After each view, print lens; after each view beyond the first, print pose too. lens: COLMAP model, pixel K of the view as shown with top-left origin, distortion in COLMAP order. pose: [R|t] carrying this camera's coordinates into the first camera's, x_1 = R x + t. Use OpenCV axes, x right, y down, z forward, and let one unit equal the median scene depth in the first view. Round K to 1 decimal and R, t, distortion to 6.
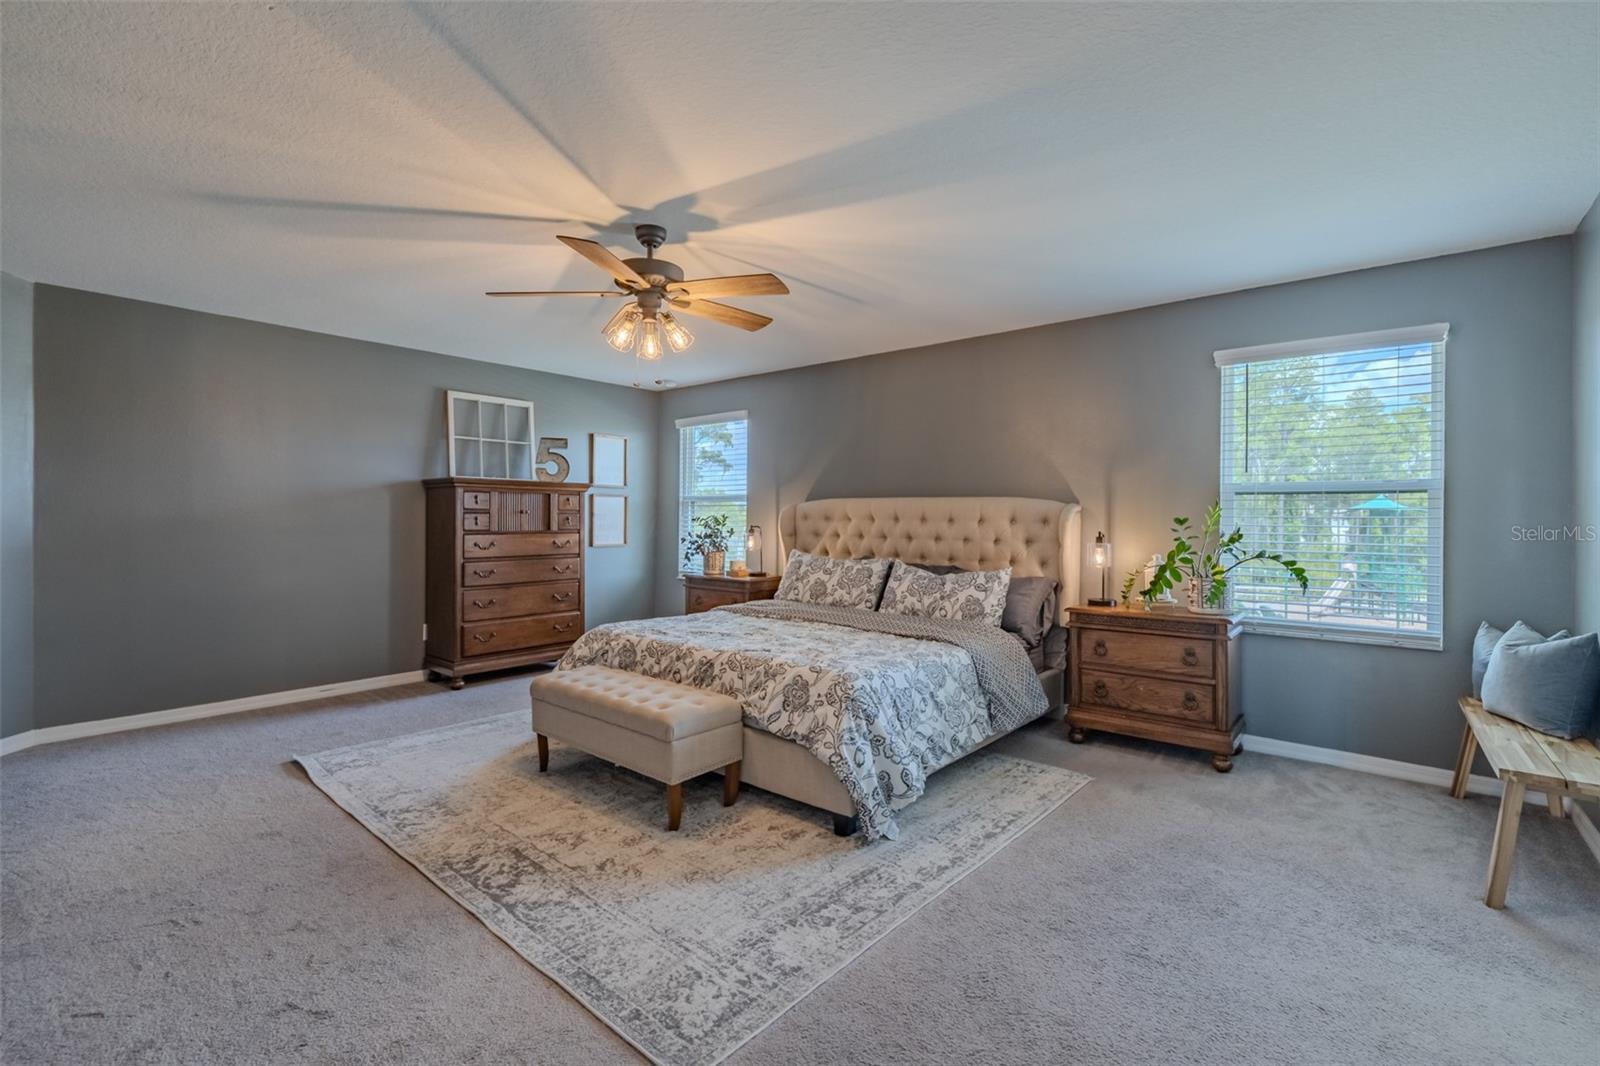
lens RADIAL K [[690.2, 0, 805.2], [0, 690.2, 518.5], [0, 0, 1]] dist [0.001548, 0.000028]
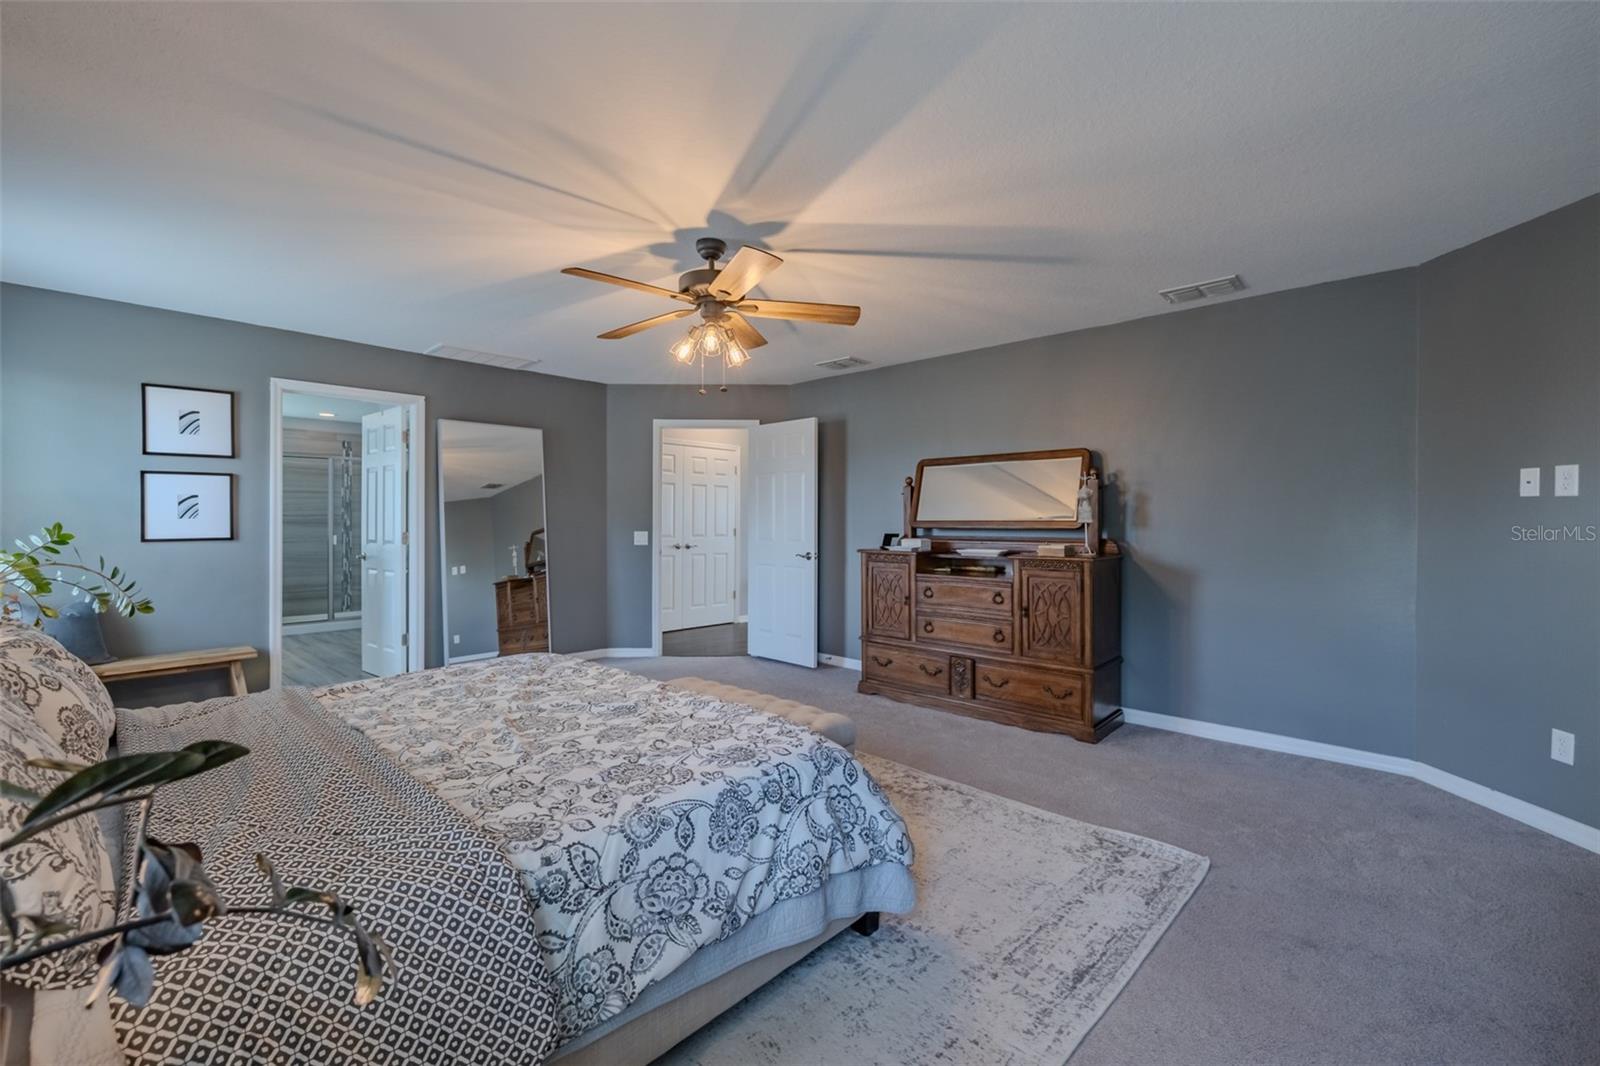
lens RADIAL K [[690.2, 0, 797.1], [0, 690.2, 527.1], [0, 0, 1]] dist [0.001548, 0.000028]
pose [[-0.997689, -0.009248, 0.067320, -0.419122], [-0.008228, 0.999847, 0.015408, -0.006254], [-0.067452, 0.014819, -0.997612, 1.996251]]
